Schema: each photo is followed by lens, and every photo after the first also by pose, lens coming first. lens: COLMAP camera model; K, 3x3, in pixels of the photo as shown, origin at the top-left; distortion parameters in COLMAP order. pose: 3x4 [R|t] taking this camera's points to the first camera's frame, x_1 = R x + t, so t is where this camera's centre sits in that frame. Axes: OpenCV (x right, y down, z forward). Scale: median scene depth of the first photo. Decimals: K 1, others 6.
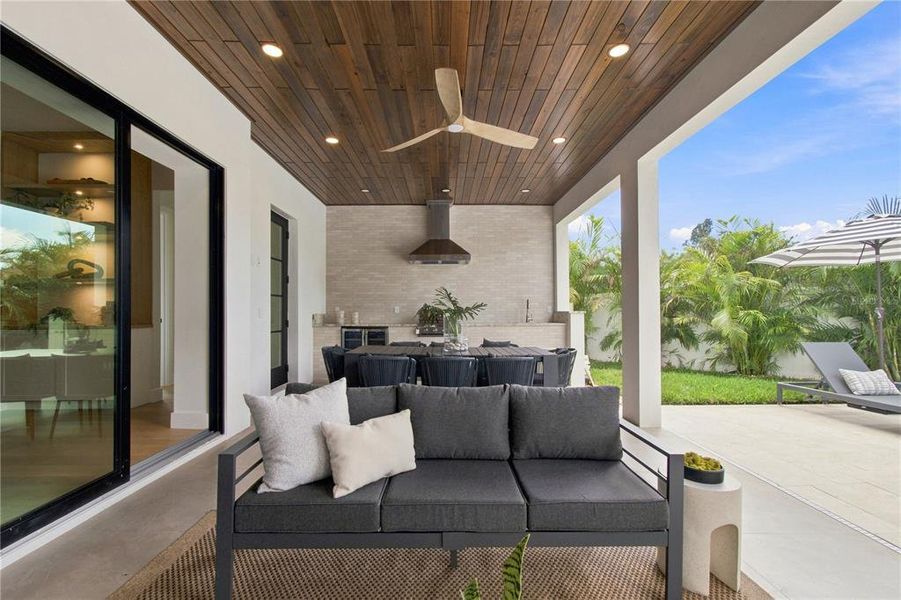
lens RADIAL K [[406.4, 0, 446.6], [0, 406.4, 302.0], [0, 0, 1]] dist [0.000290, -0.000137]
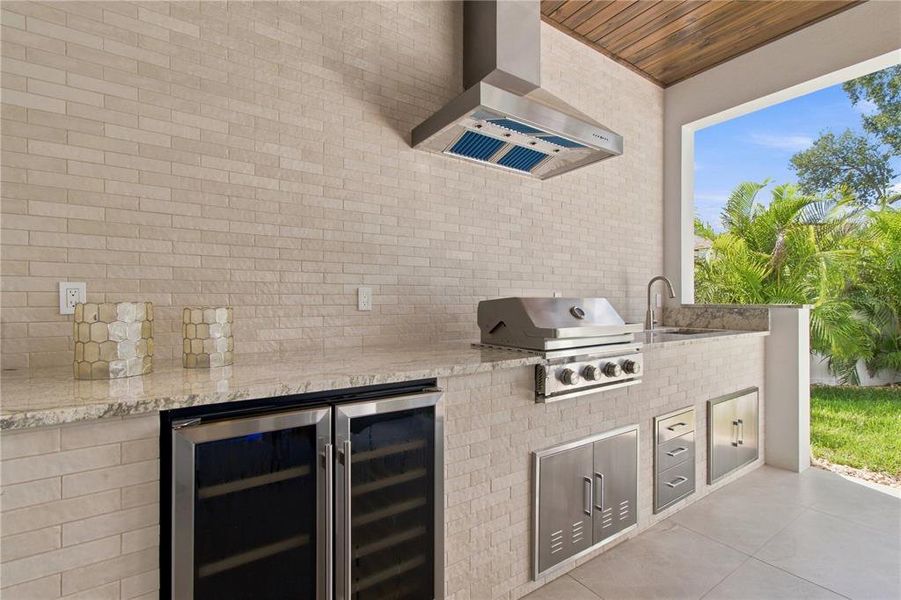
lens RADIAL K [[406.4, 0, 446.6], [0, 406.4, 302.0], [0, 0, 1]] dist [0.000290, -0.000137]
pose [[0.819588, 0.001373, 0.572952, -0.235216], [-0.011695, 0.999829, 0.014332, 0.015287], [-0.572834, -0.018447, 0.819464, 0.741590]]
